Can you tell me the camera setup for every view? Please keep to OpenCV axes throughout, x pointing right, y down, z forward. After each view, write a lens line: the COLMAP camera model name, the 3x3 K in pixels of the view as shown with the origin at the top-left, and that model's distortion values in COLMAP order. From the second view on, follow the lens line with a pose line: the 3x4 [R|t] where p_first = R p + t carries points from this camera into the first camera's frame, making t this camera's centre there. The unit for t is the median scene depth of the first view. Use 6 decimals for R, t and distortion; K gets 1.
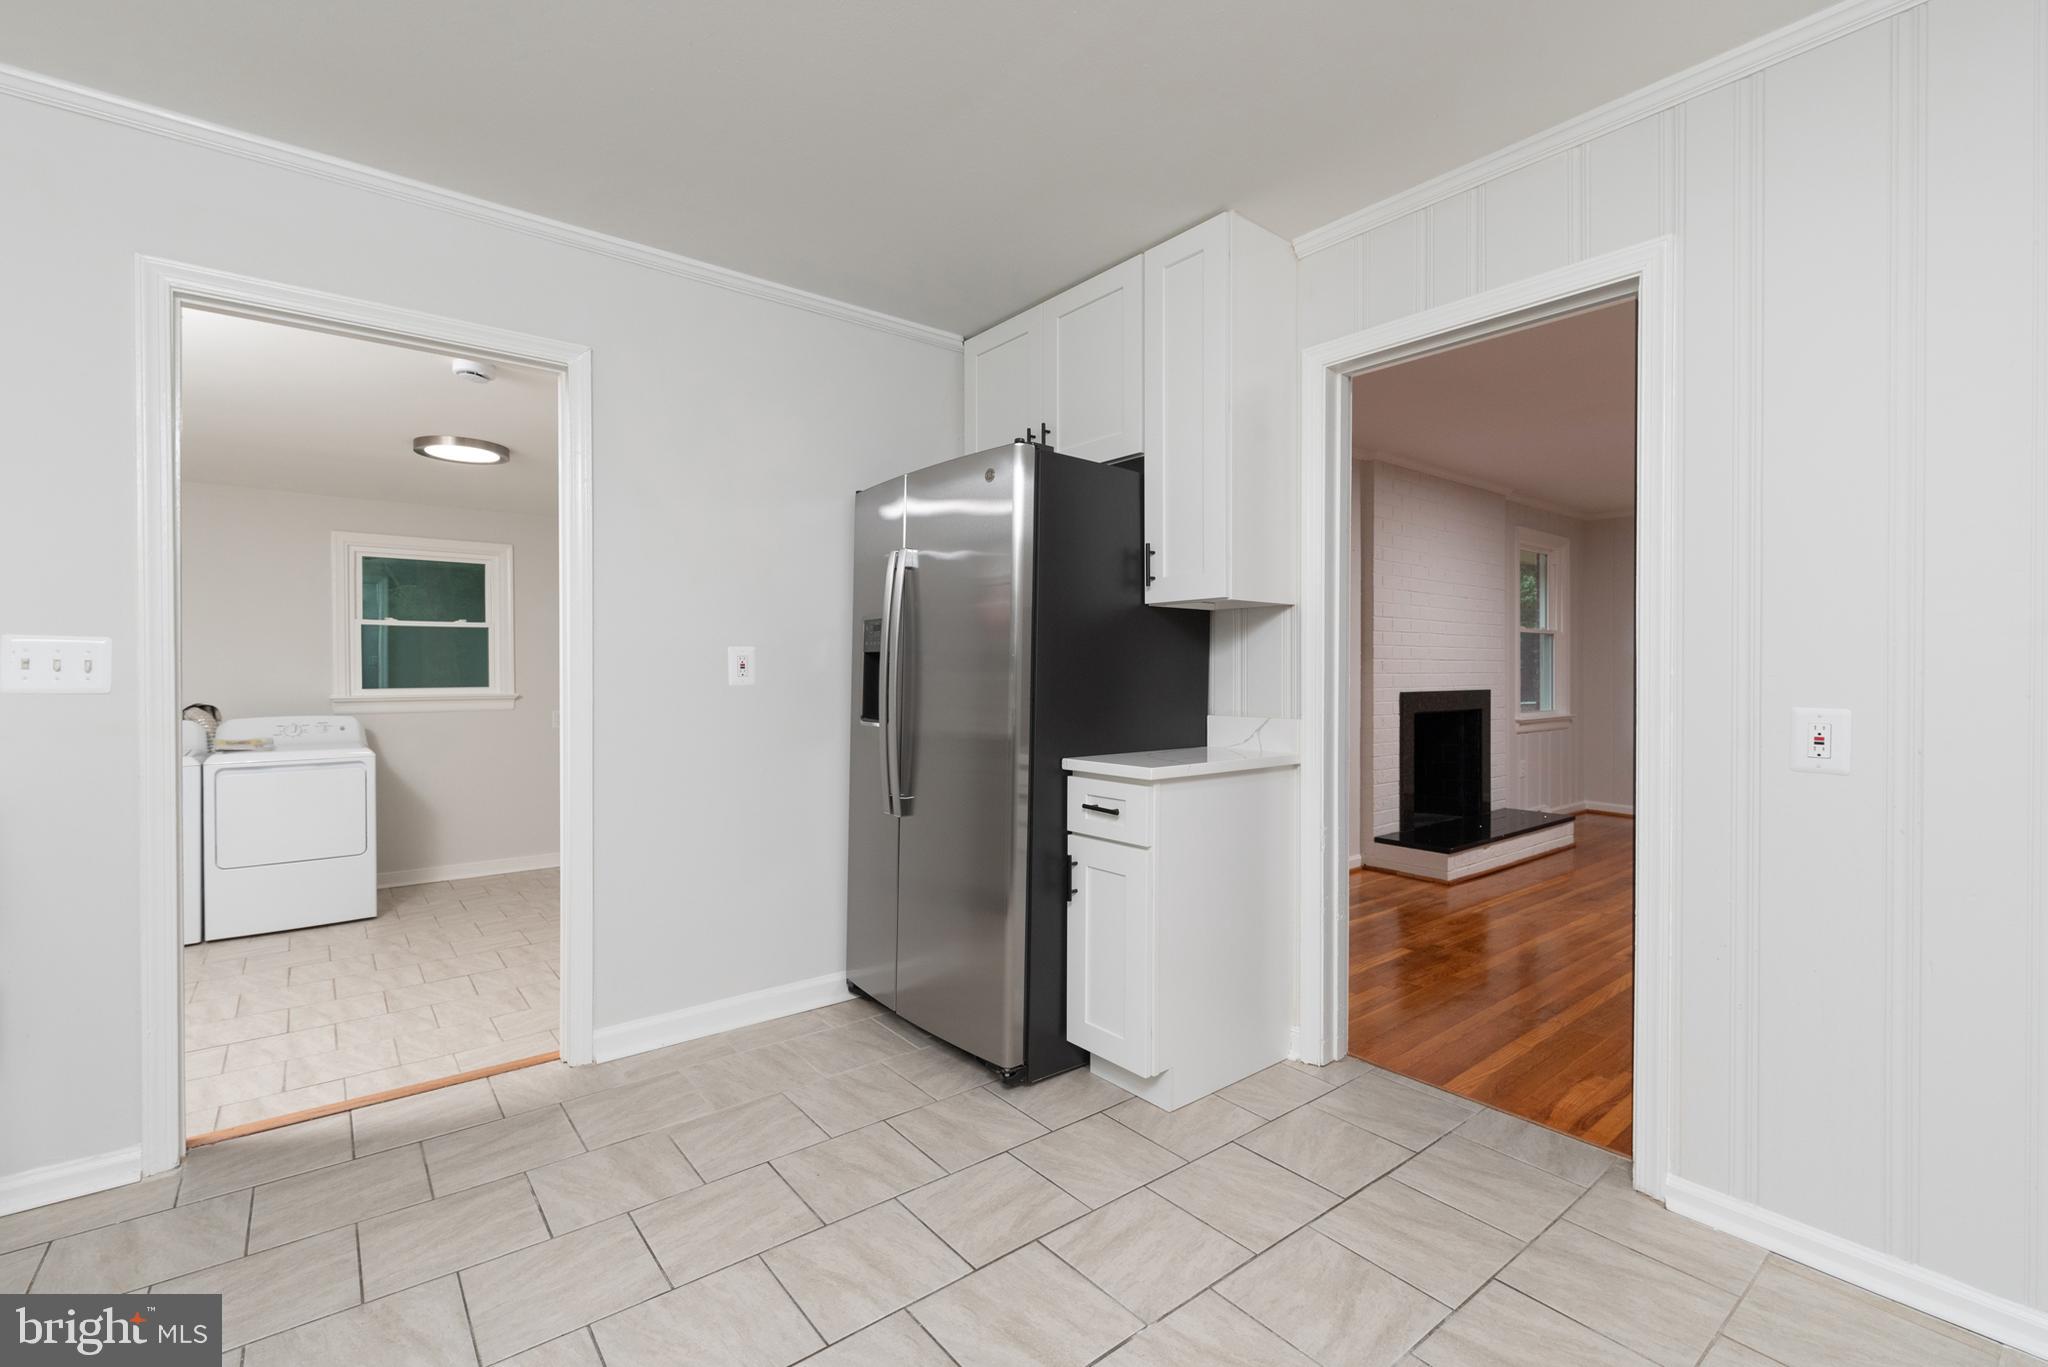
lens RADIAL K [[906.6, 0, 998.8], [0, 906.6, 682.5], [0, 0, 1]] dist [0.003606, -0.000957]
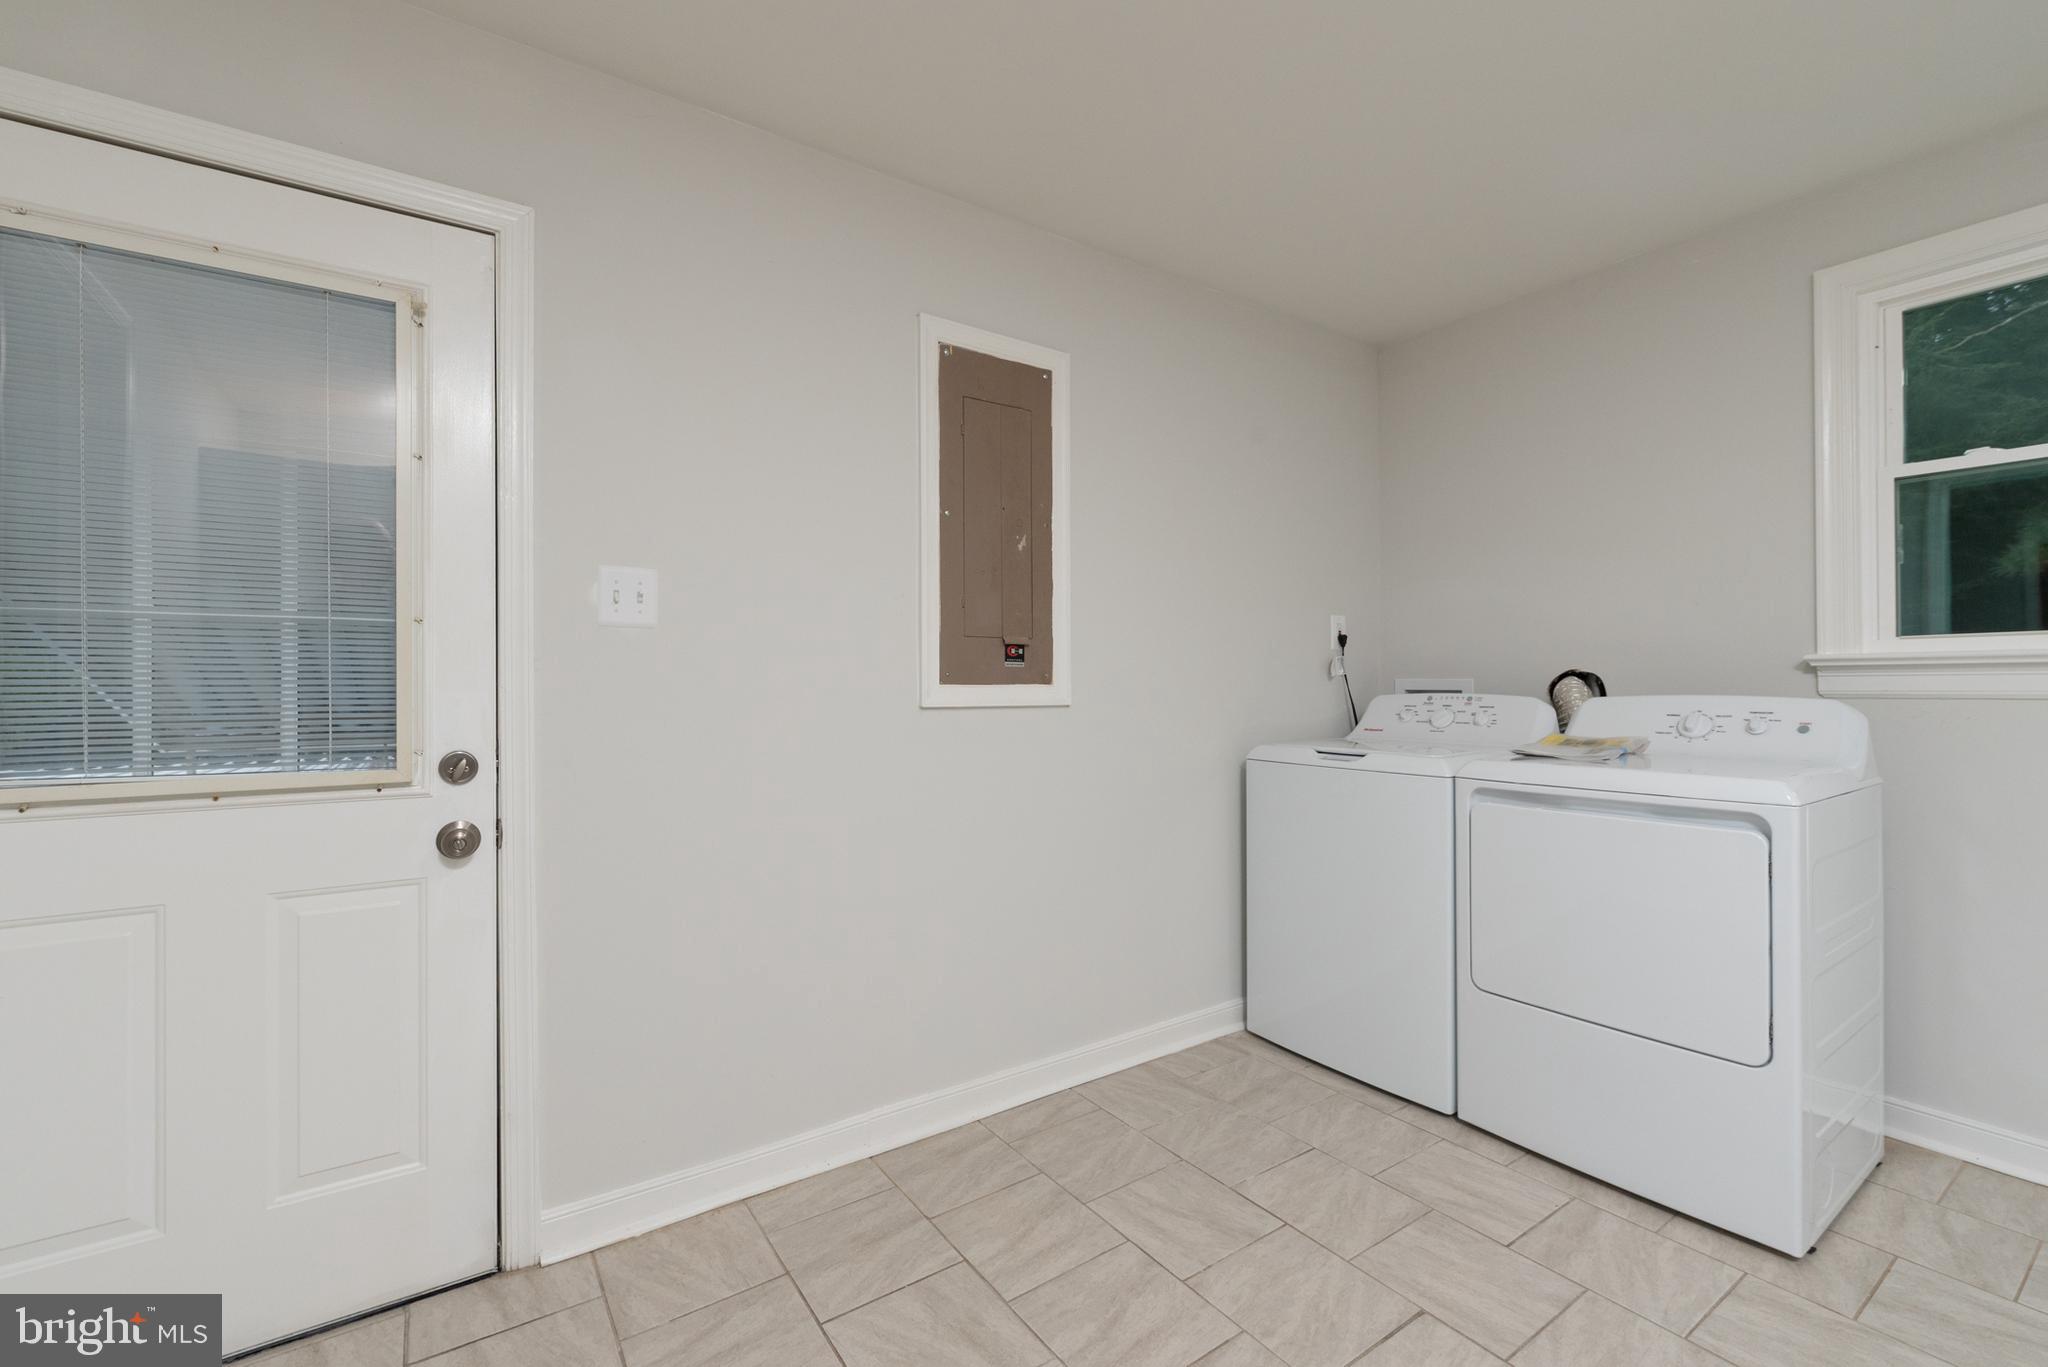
lens RADIAL K [[906.6, 0, 1022.1], [0, 906.6, 672.6], [0, 0, 1]] dist [0.003606, -0.000957]
pose [[-0.055262, 0.003126, -0.998467, -0.275414], [-0.012141, 0.999919, 0.003802, 0.026365], [0.998398, 0.012332, -0.055220, 0.631321]]
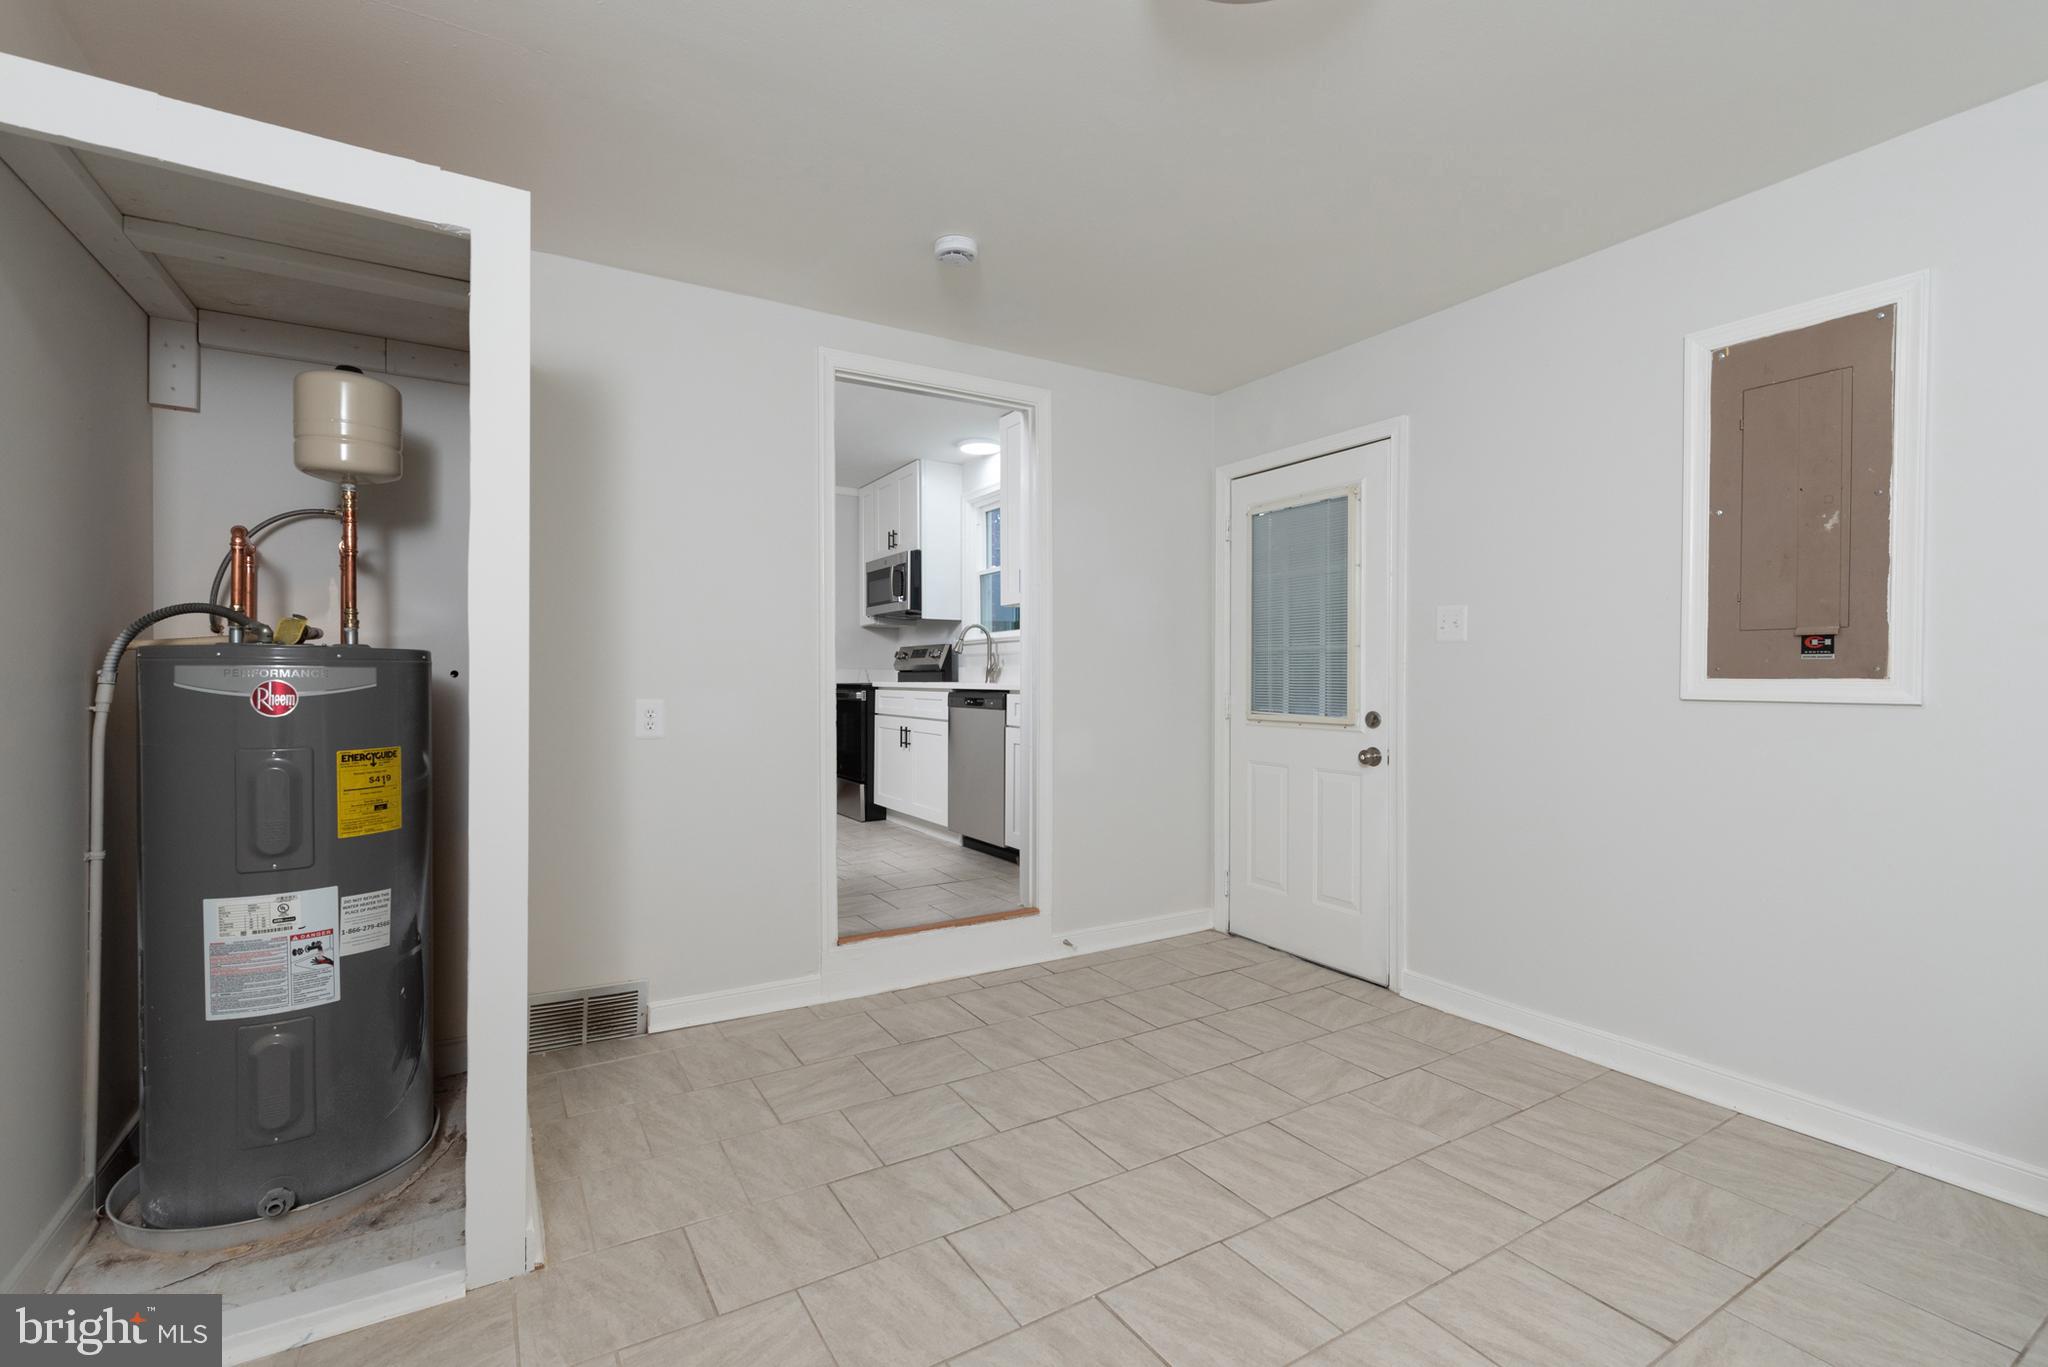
lens RADIAL K [[906.6, 0, 1025.3], [0, 906.6, 681.5], [0, 0, 1]] dist [0.003606, -0.000957]
pose [[-0.991977, 0.004573, 0.126335, -0.421283], [0.005993, 0.999923, 0.010859, 0.028644], [-0.126276, 0.011529, -0.991928, 1.056410]]
